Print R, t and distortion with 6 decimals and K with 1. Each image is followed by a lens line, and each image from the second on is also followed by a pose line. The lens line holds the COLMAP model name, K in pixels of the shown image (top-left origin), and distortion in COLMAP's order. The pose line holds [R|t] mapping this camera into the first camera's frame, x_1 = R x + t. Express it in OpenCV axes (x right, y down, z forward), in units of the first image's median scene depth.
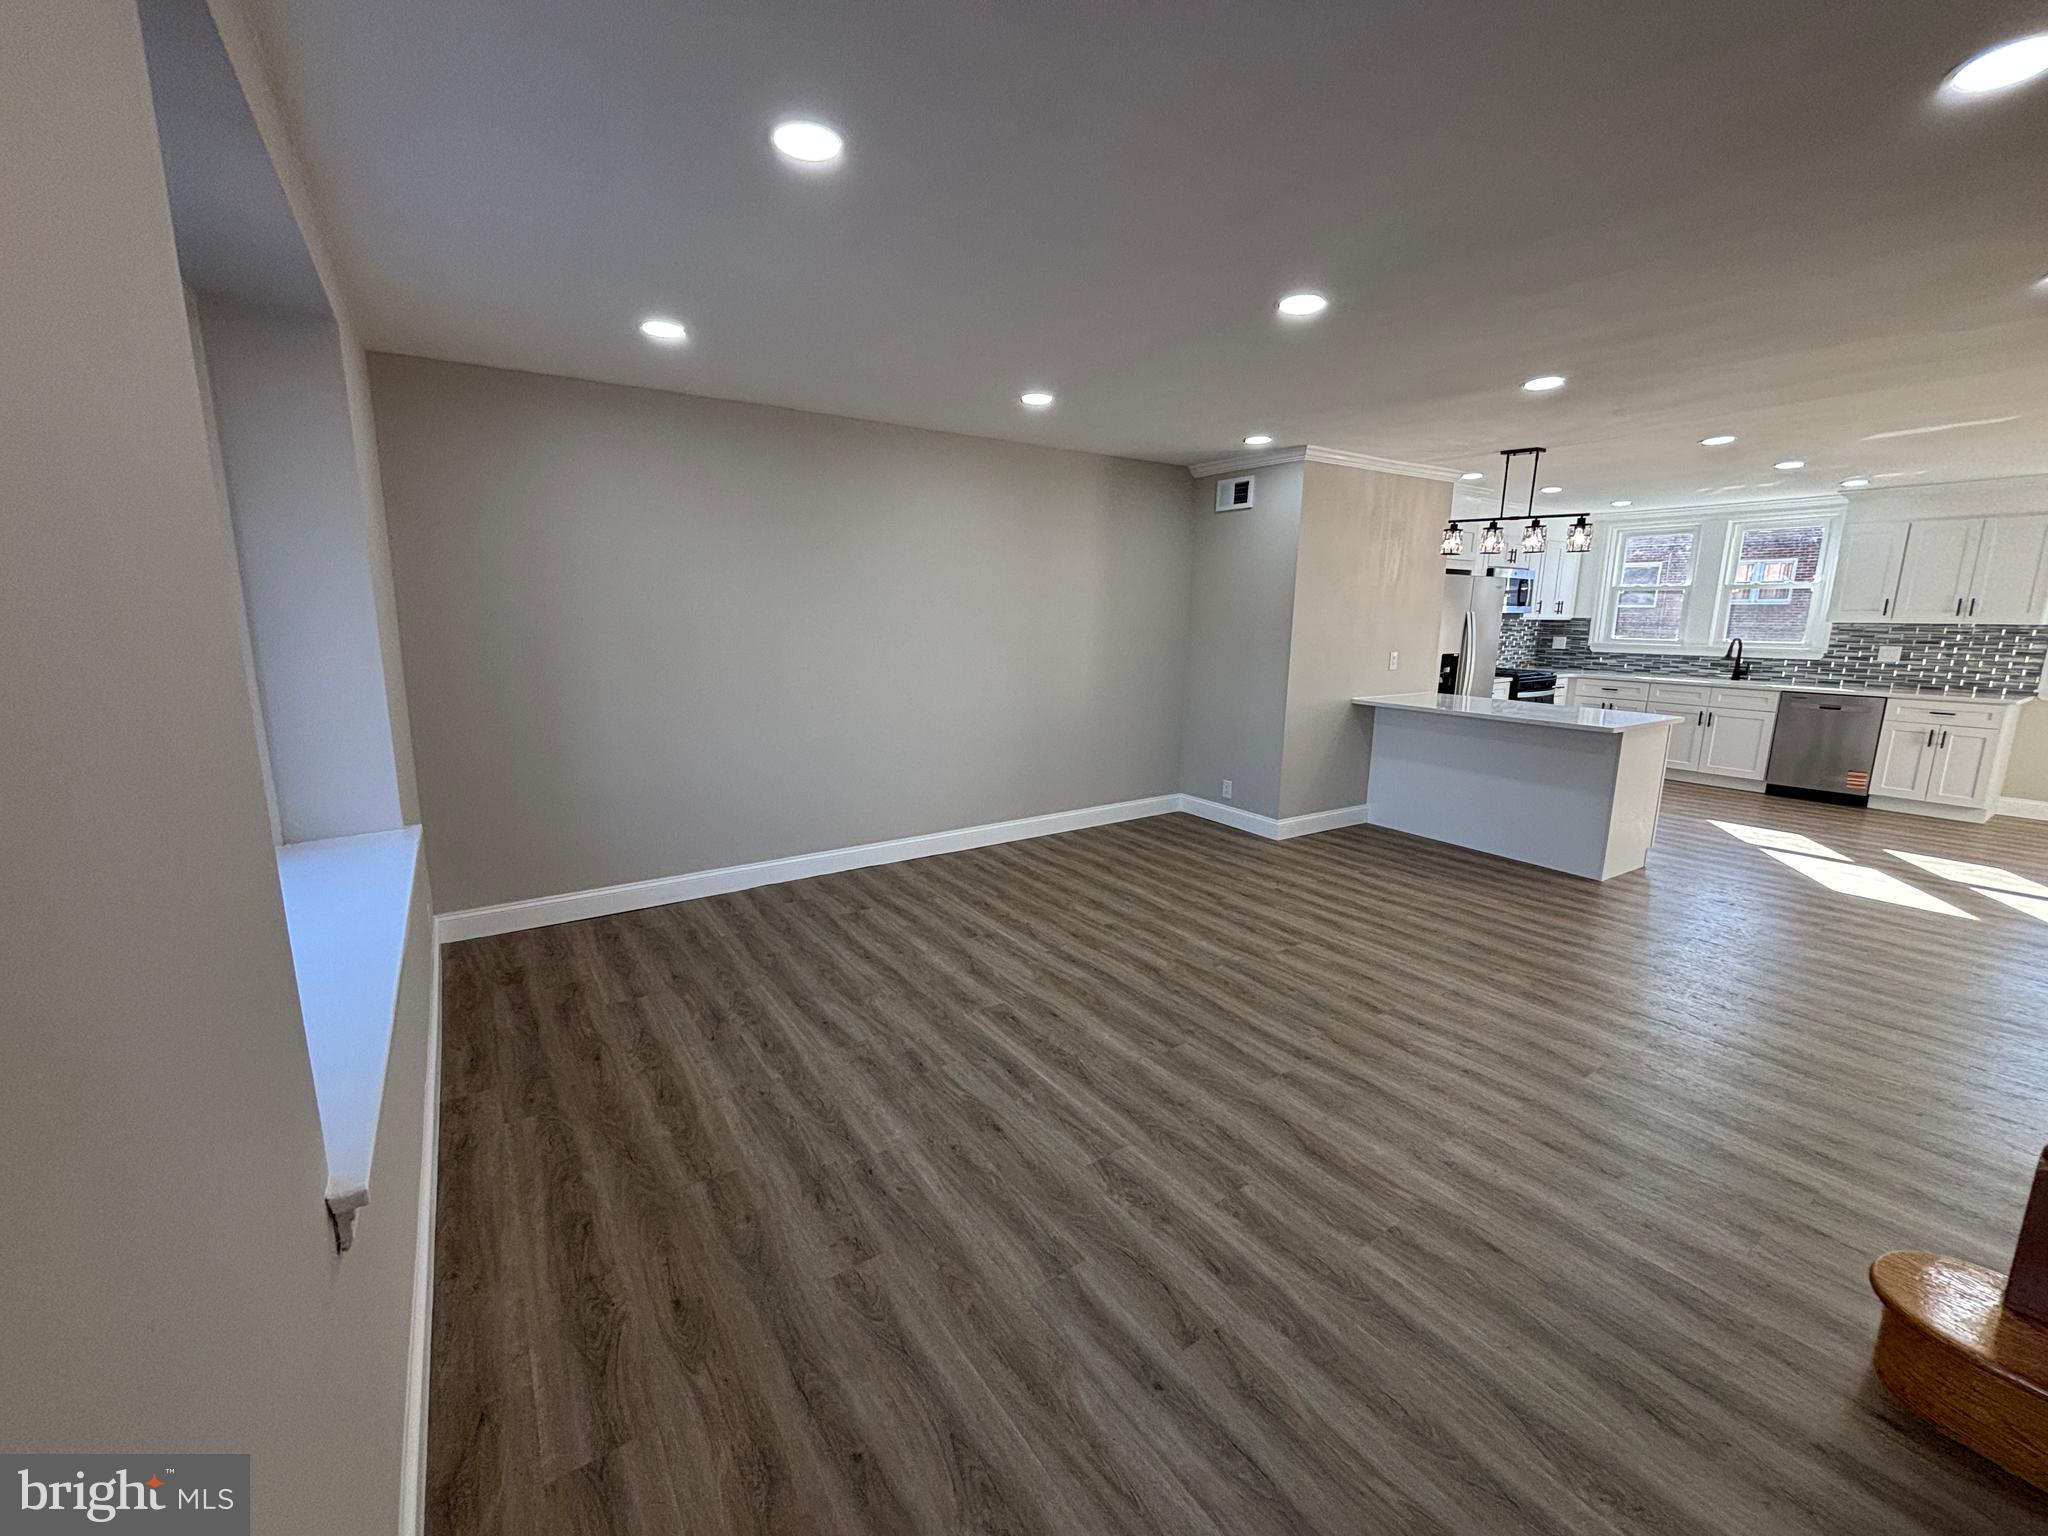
lens RADIAL K [[829.6, 0, 1036.5], [0, 829.6, 759.4], [0, 0, 1]] dist [0.013046, -0.000236]
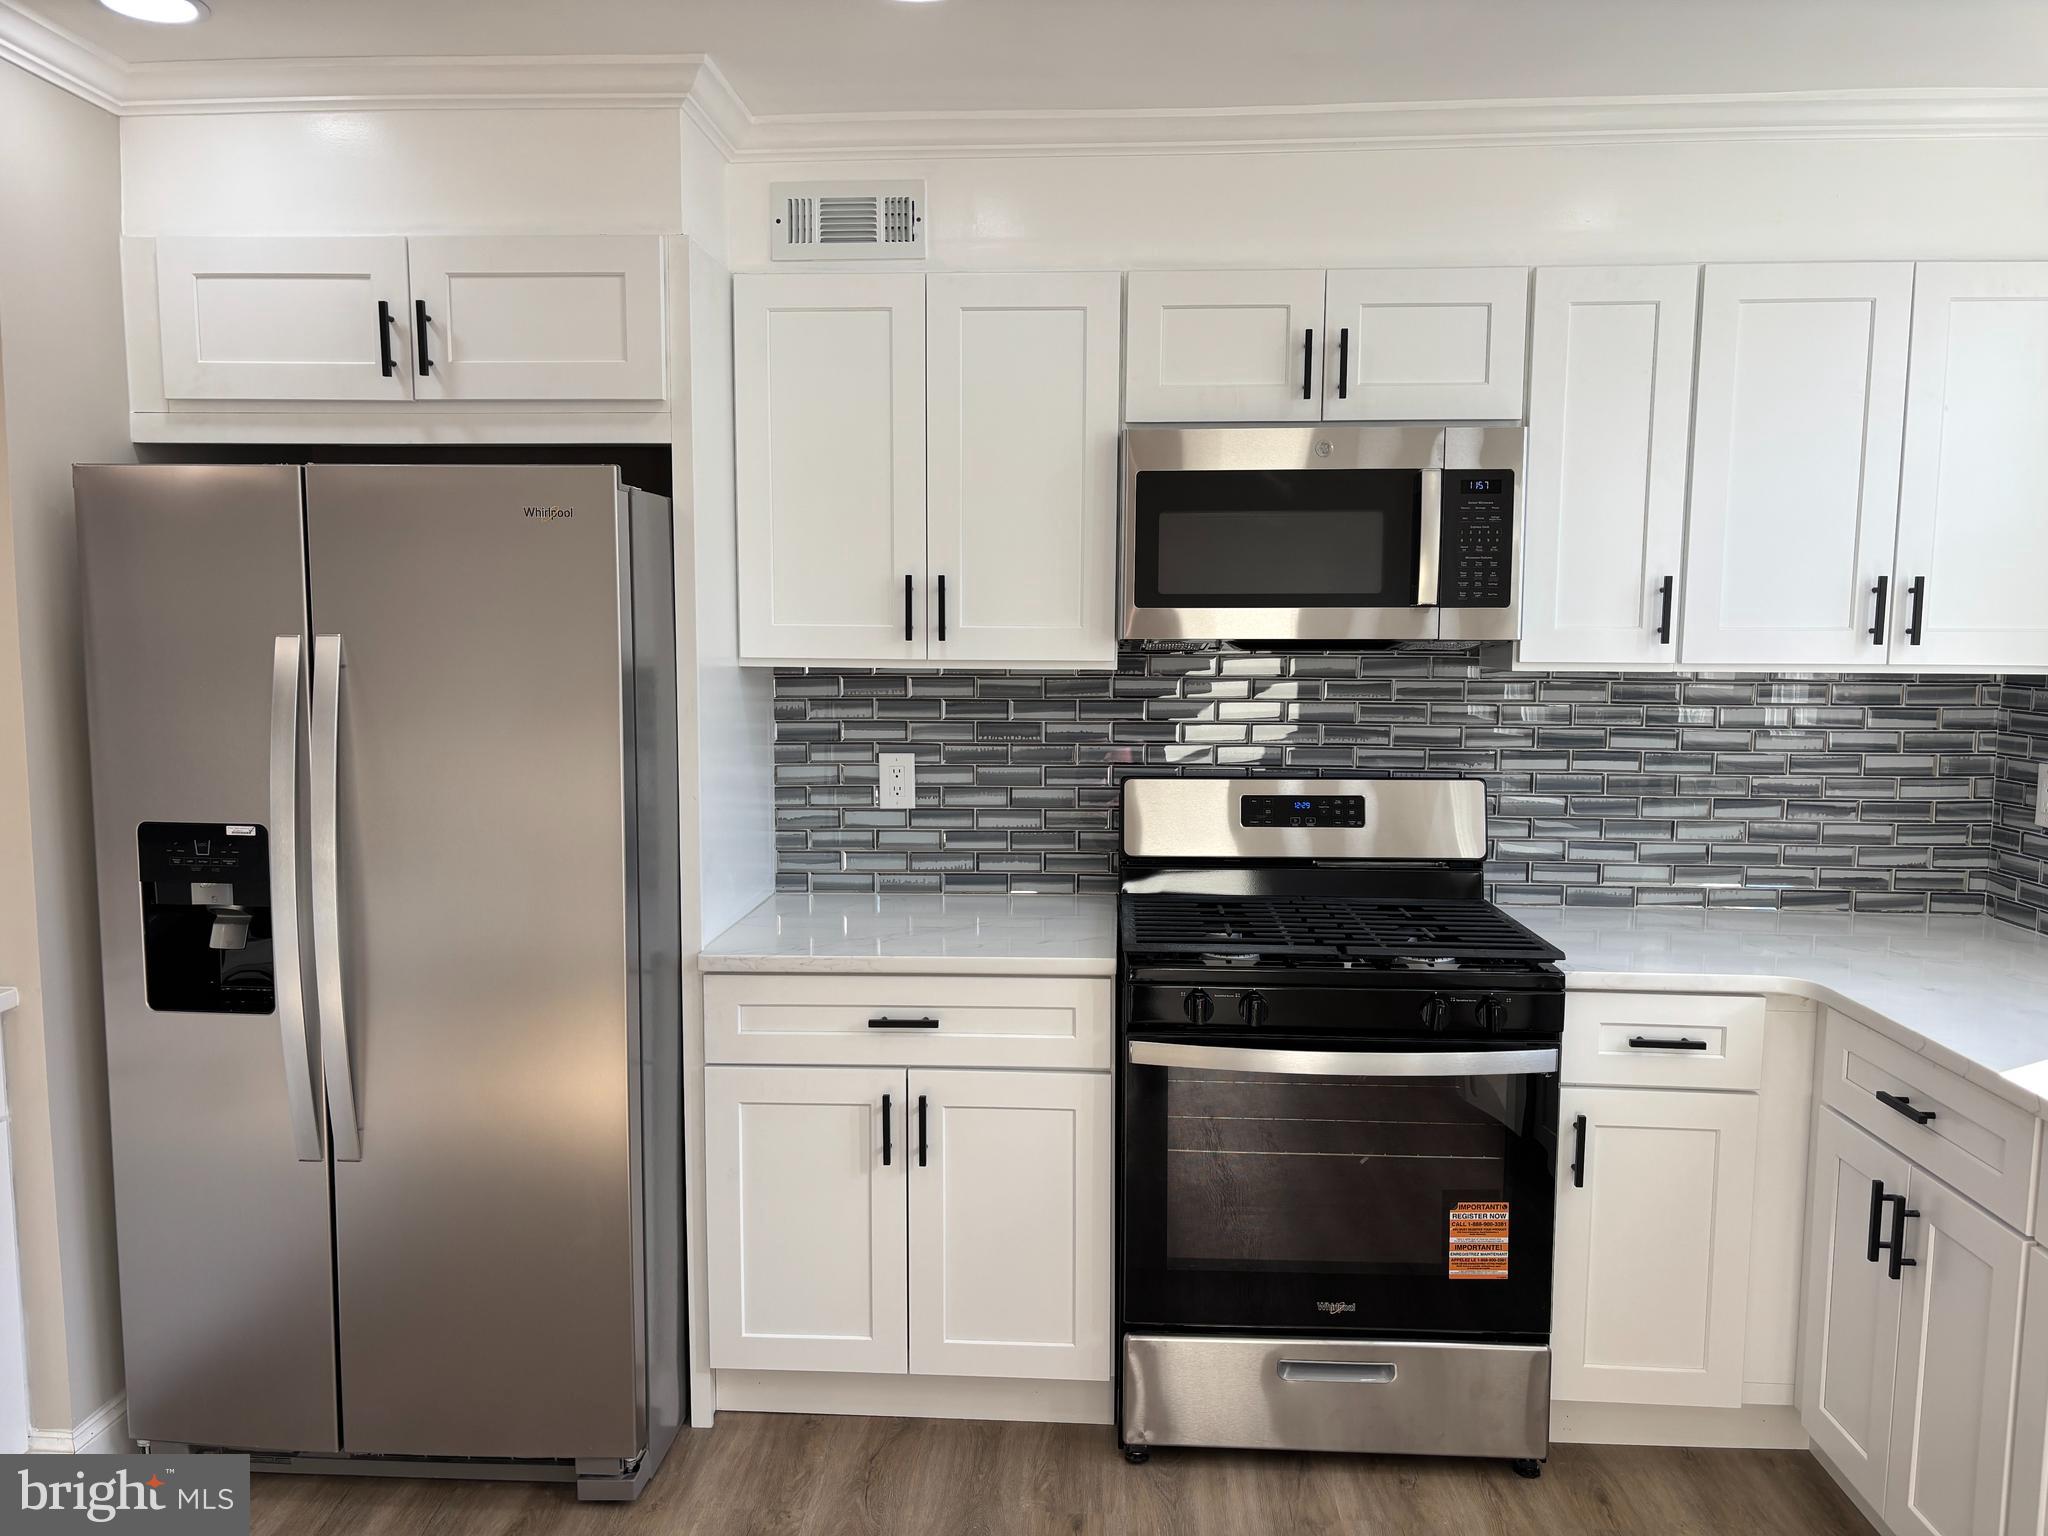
lens RADIAL K [[1545.6, 0, 1023.7], [0, 1545.6, 783.9], [0, 0, 1]] dist [0.077658, -0.110273]
pose [[0.779389, 0.053481, -0.624253, 1.238831], [-0.107364, 0.993013, -0.048972, -0.188657], [0.617272, 0.105191, 0.779686, 1.098977]]
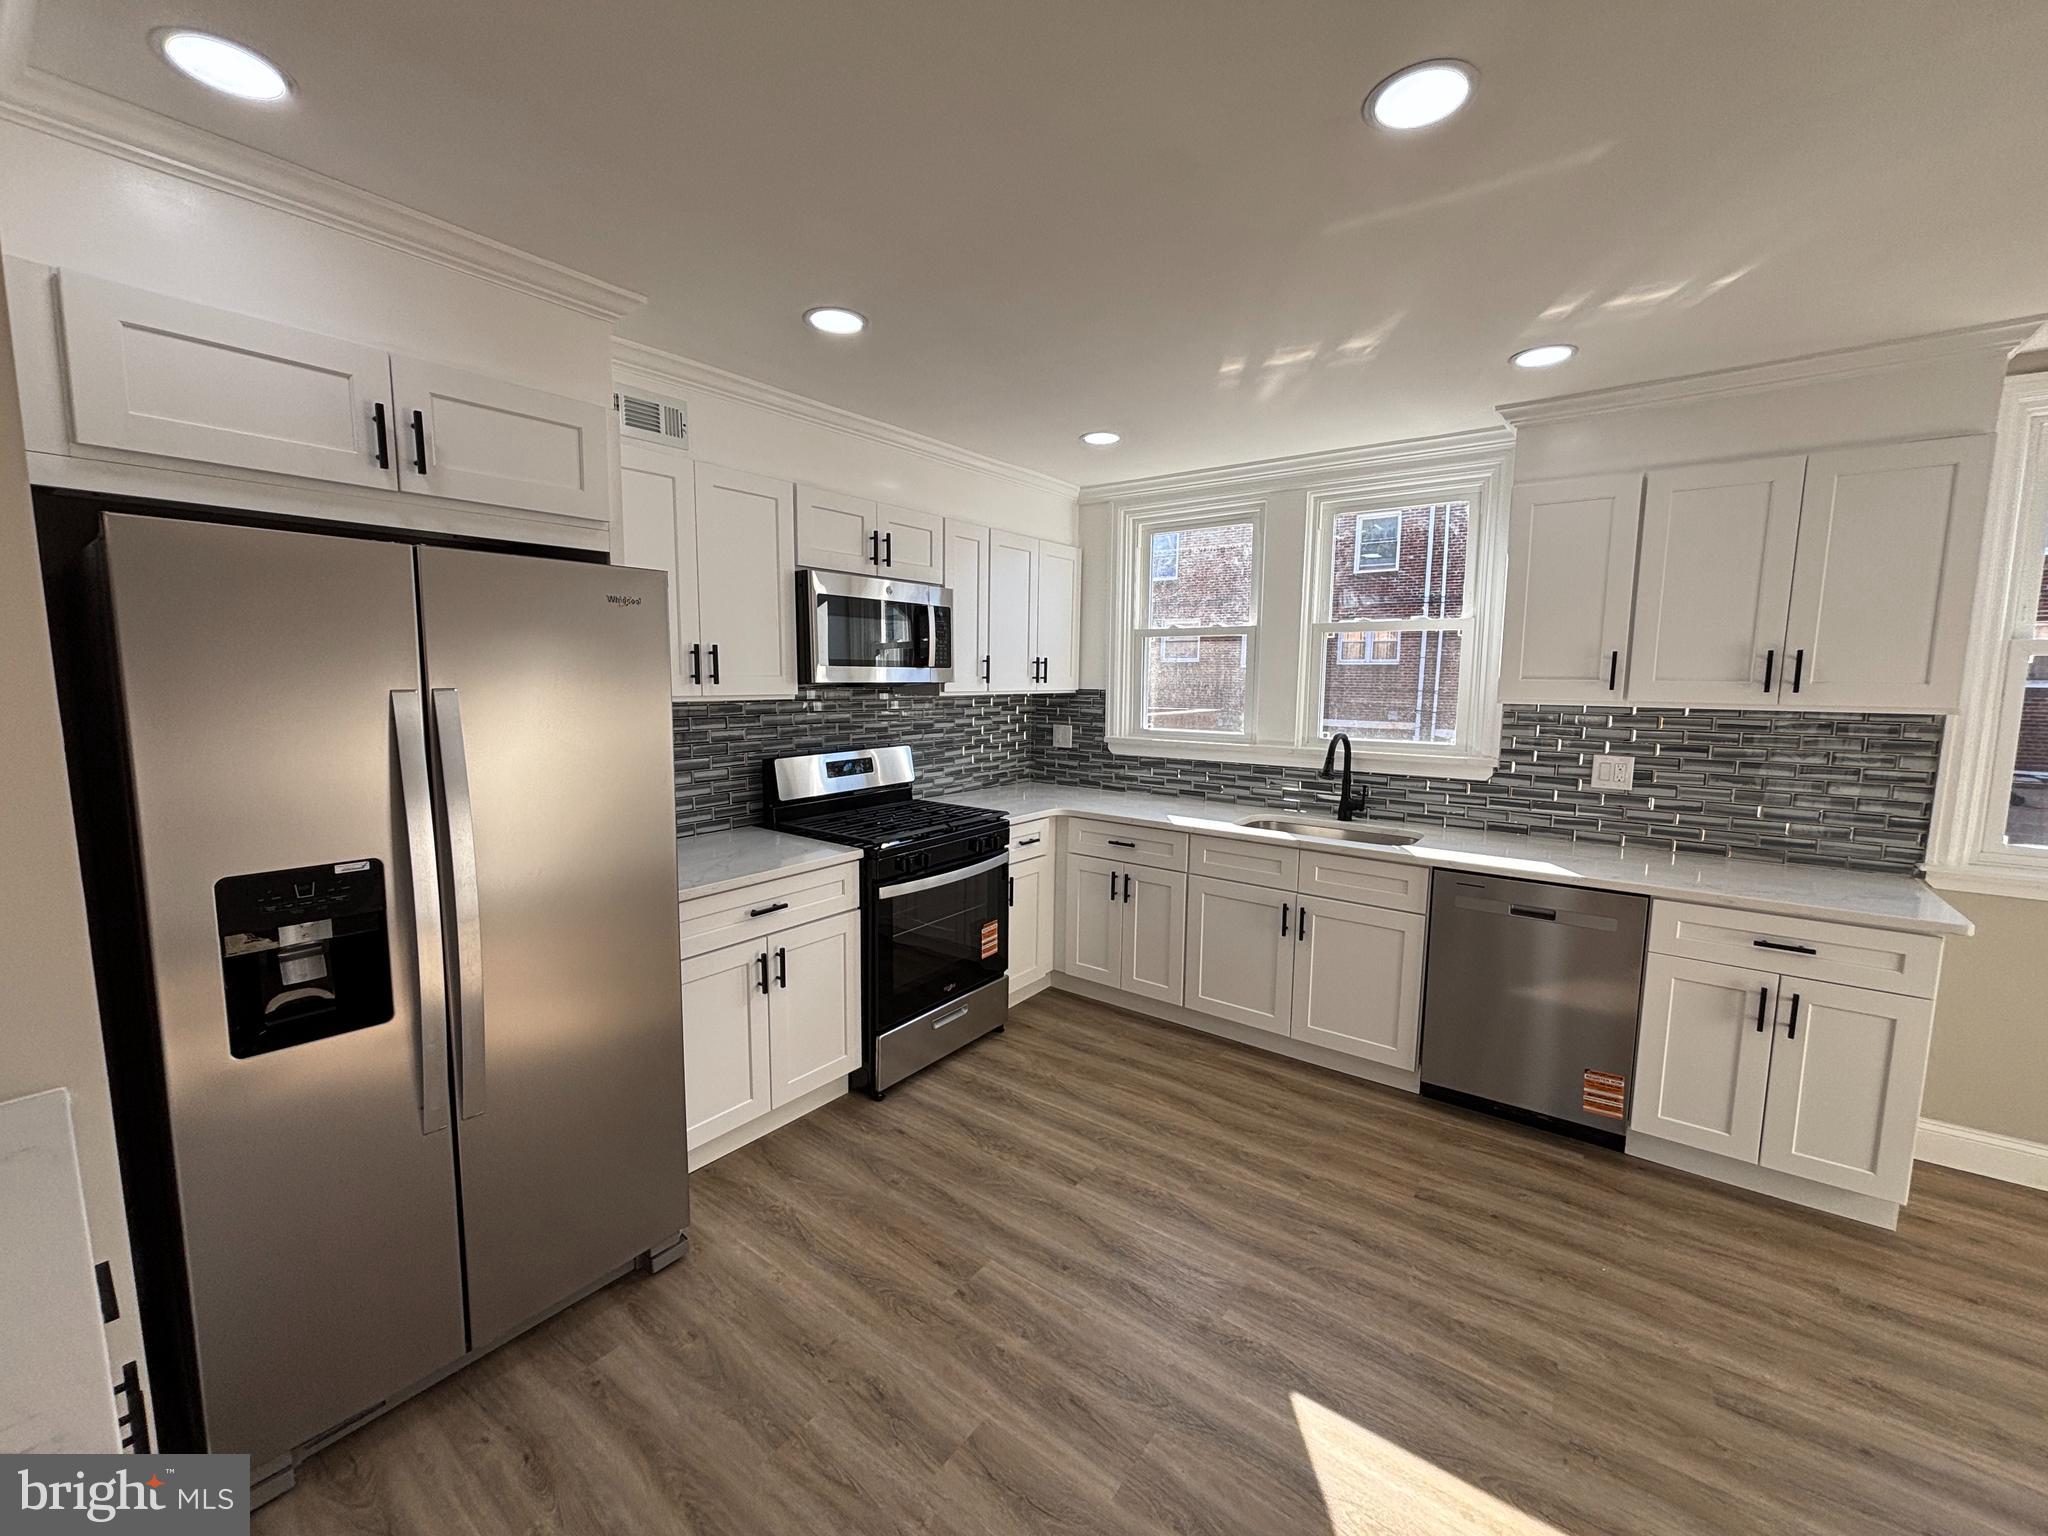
lens RADIAL K [[822.7, 0, 1026.3], [0, 822.7, 764.0], [0, 0, 1]] dist [0.018241, -0.010536]
pose [[0.952077, -0.036346, 0.303690, 0.836736], [0.055972, 0.996851, -0.056169, -0.176961], [-0.300693, 0.070476, 0.951114, 0.970502]]
